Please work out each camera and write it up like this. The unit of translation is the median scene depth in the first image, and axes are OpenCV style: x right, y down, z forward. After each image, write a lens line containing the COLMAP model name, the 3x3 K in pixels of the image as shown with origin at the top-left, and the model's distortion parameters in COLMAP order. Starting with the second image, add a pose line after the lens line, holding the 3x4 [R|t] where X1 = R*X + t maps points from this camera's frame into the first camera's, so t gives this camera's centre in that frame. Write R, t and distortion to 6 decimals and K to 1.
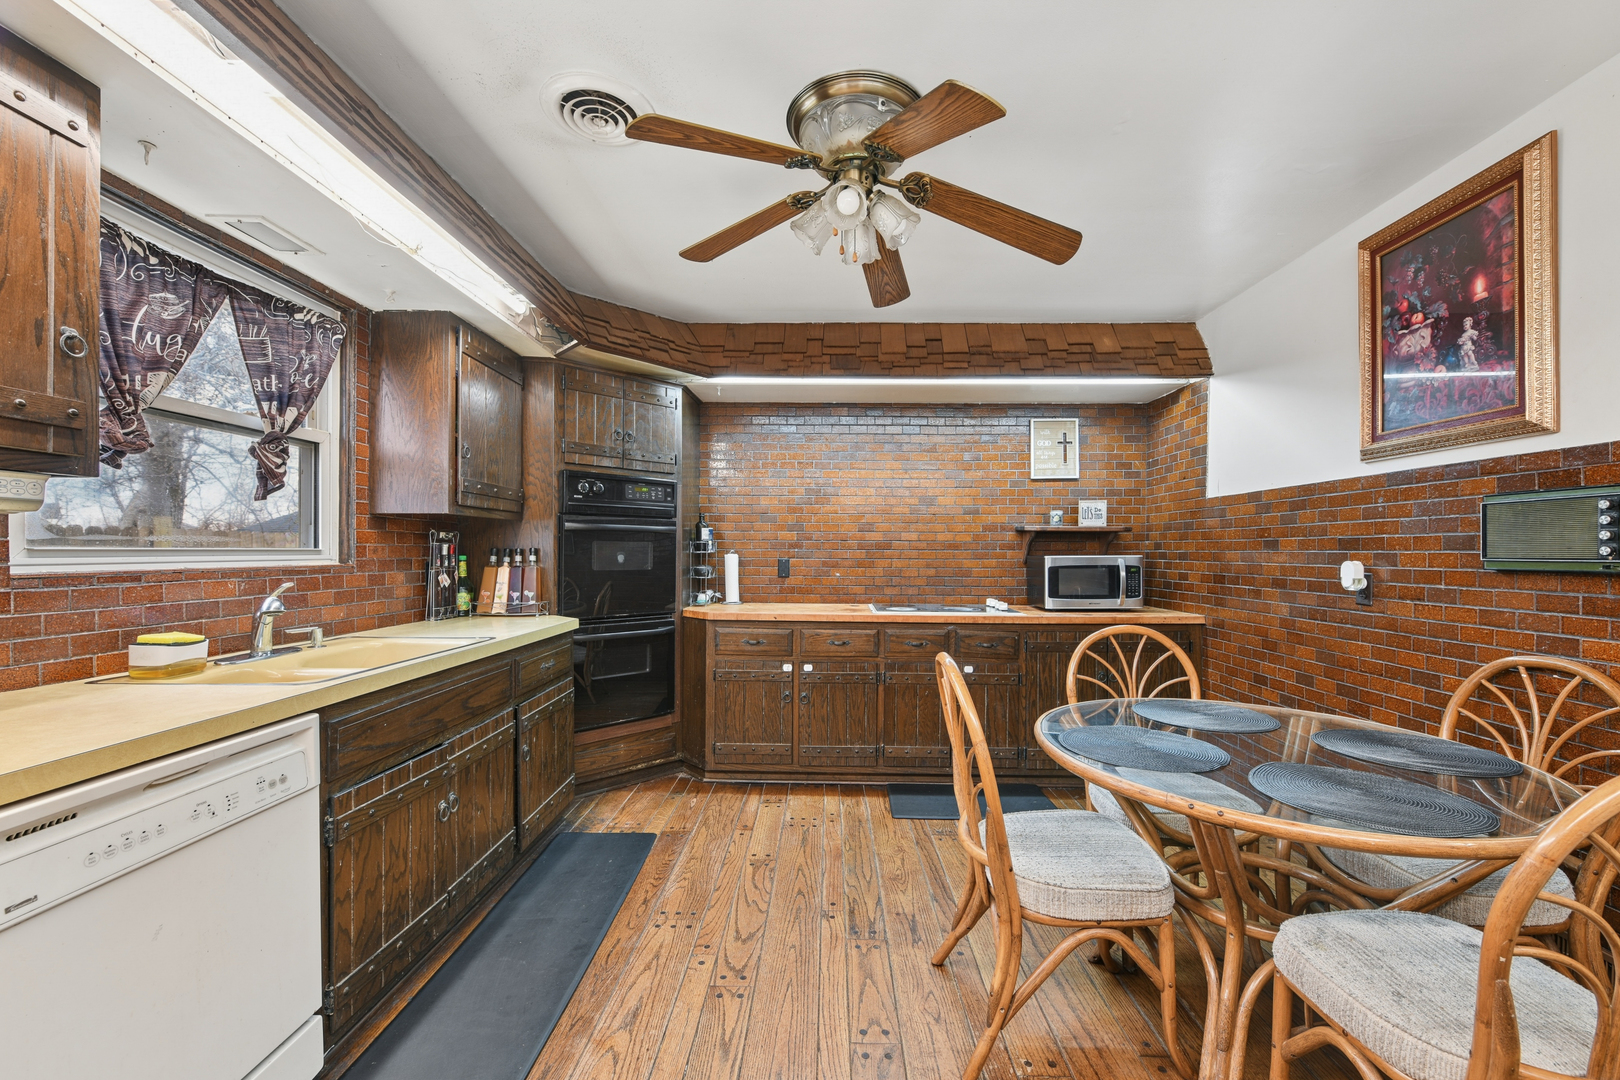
lens RADIAL K [[664.3, 0, 813.2], [0, 664.3, 556.3], [0, 0, 1]] dist [-0.005229, -0.001006]
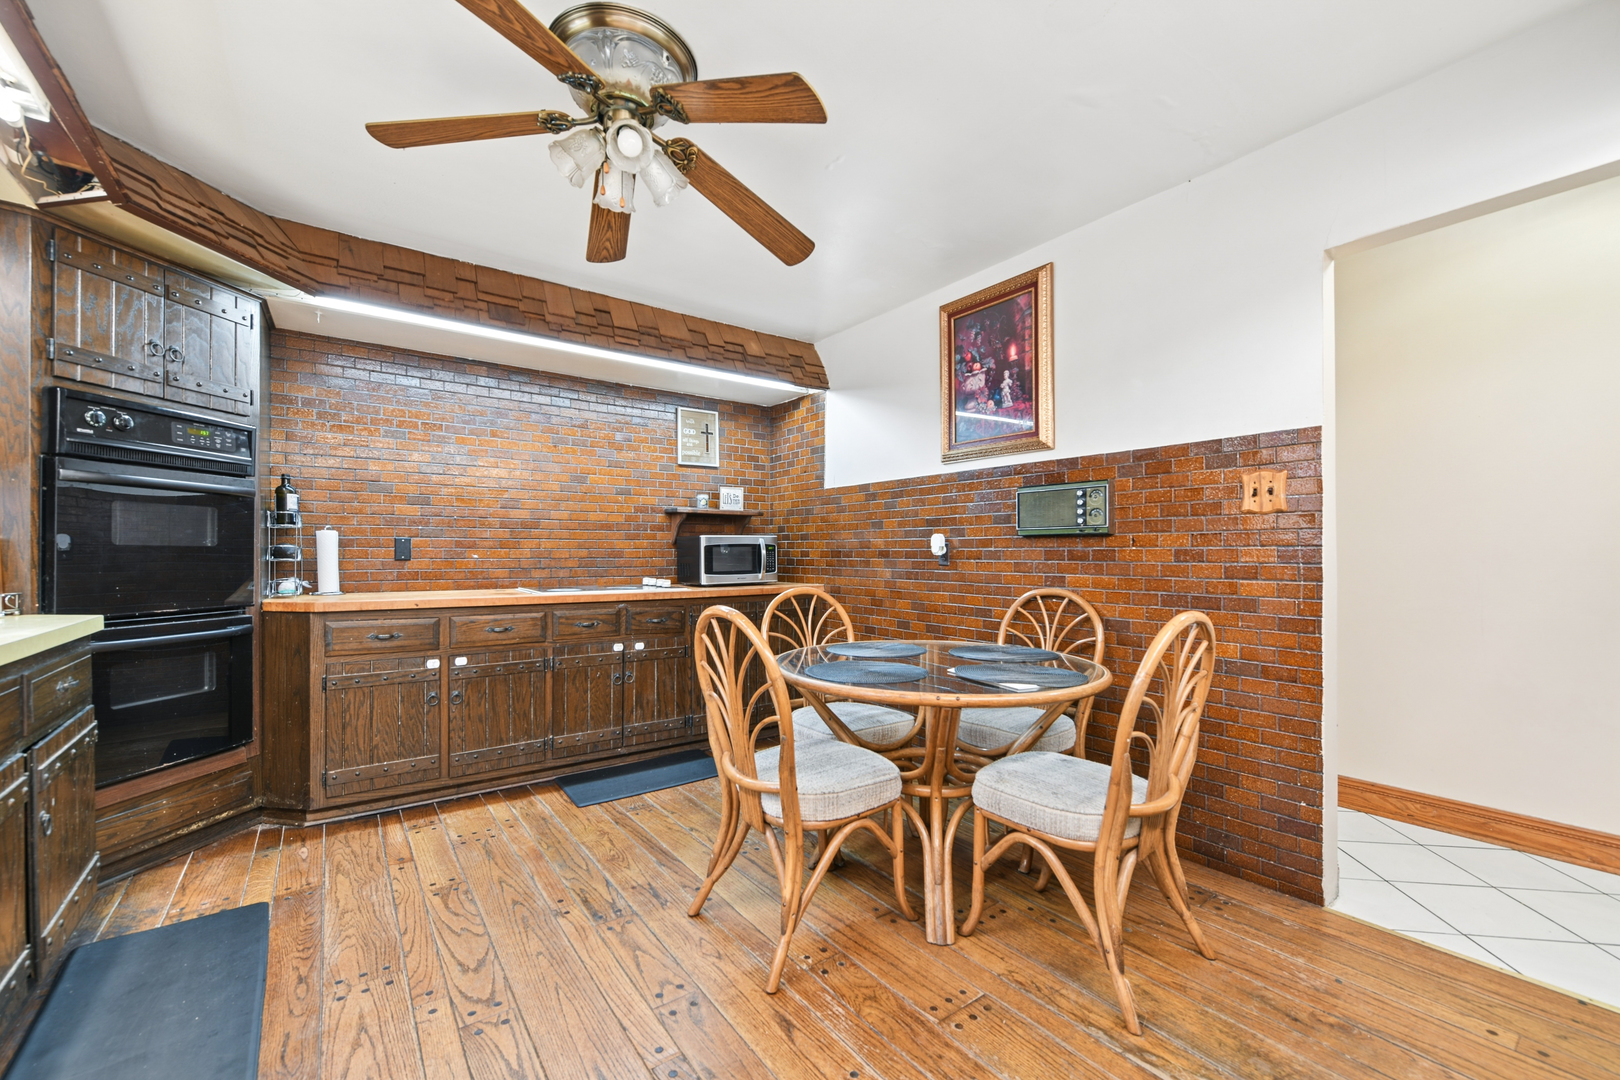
lens RADIAL K [[664.3, 0, 821.0], [0, 664.3, 554.8], [0, 0, 1]] dist [-0.005229, -0.001006]
pose [[0.784497, -0.005984, 0.620104, -0.227782], [0.008549, 0.999963, -0.001166, 0.046616], [-0.620074, 0.006216, 0.784519, 0.052710]]
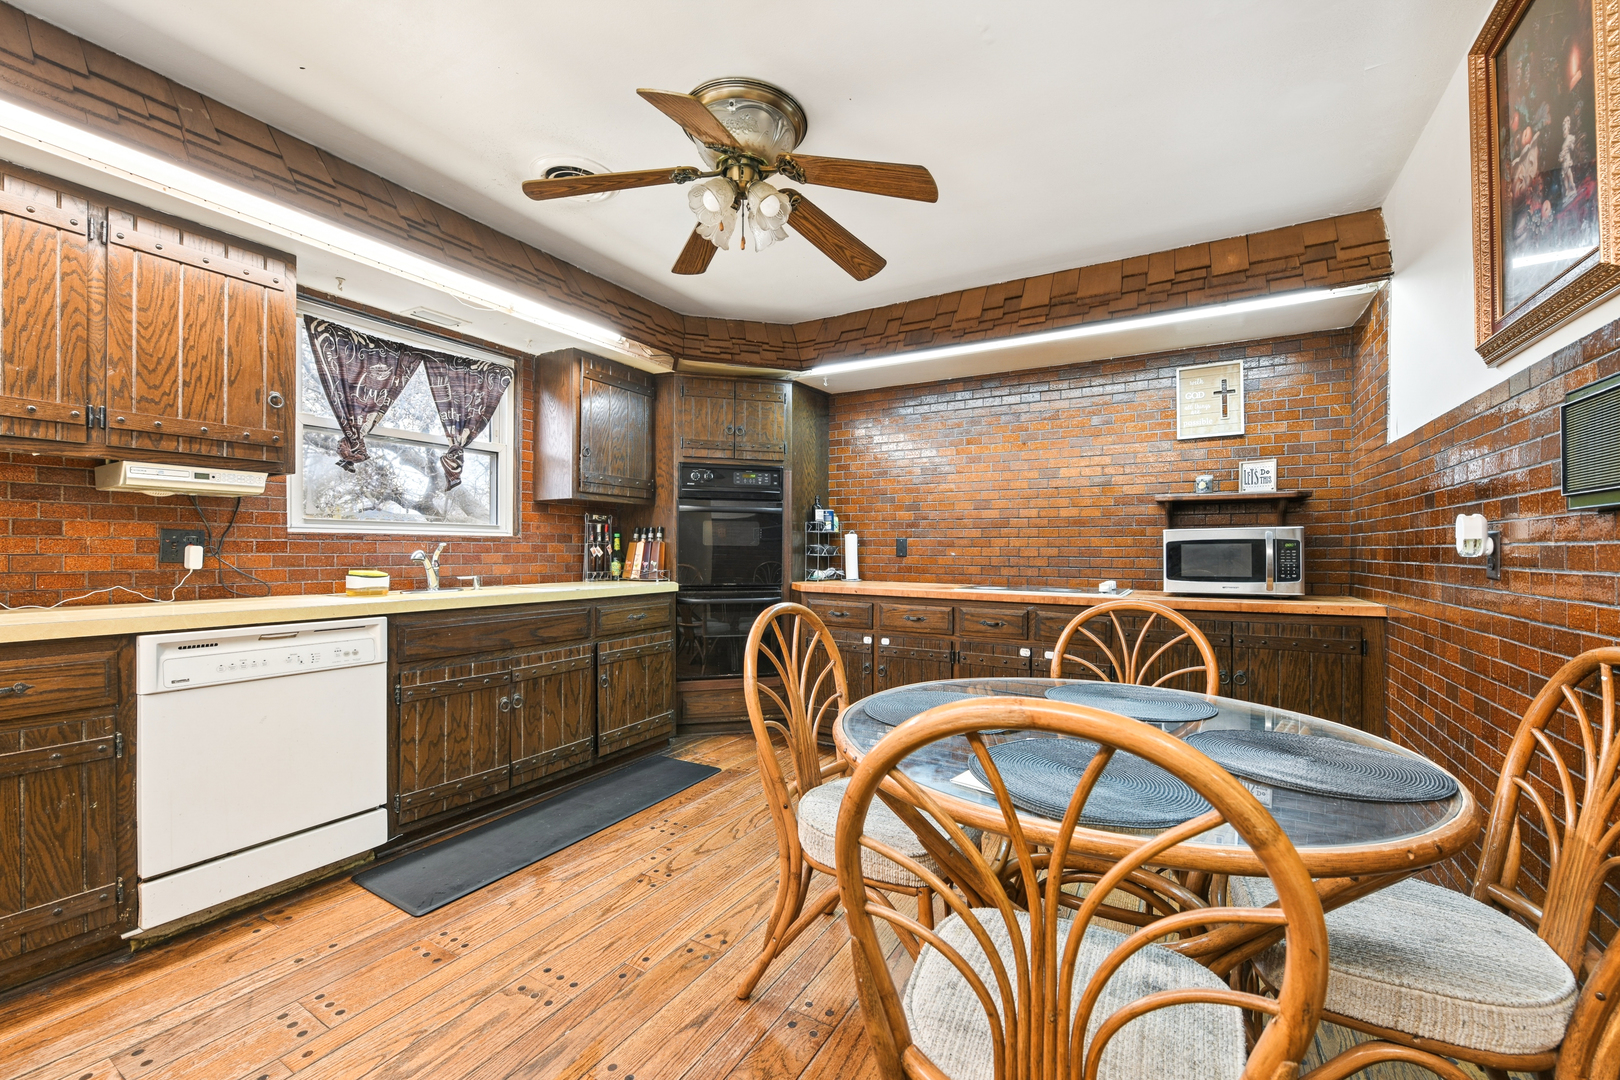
lens RADIAL K [[664.3, 0, 808.9], [0, 664.3, 553.8], [0, 0, 1]] dist [-0.005229, -0.001006]
pose [[0.868233, 0.001644, -0.496154, 0.522282], [-0.004824, 0.999975, -0.005128, 0.051064], [0.496134, 0.006846, 0.868219, 0.071056]]
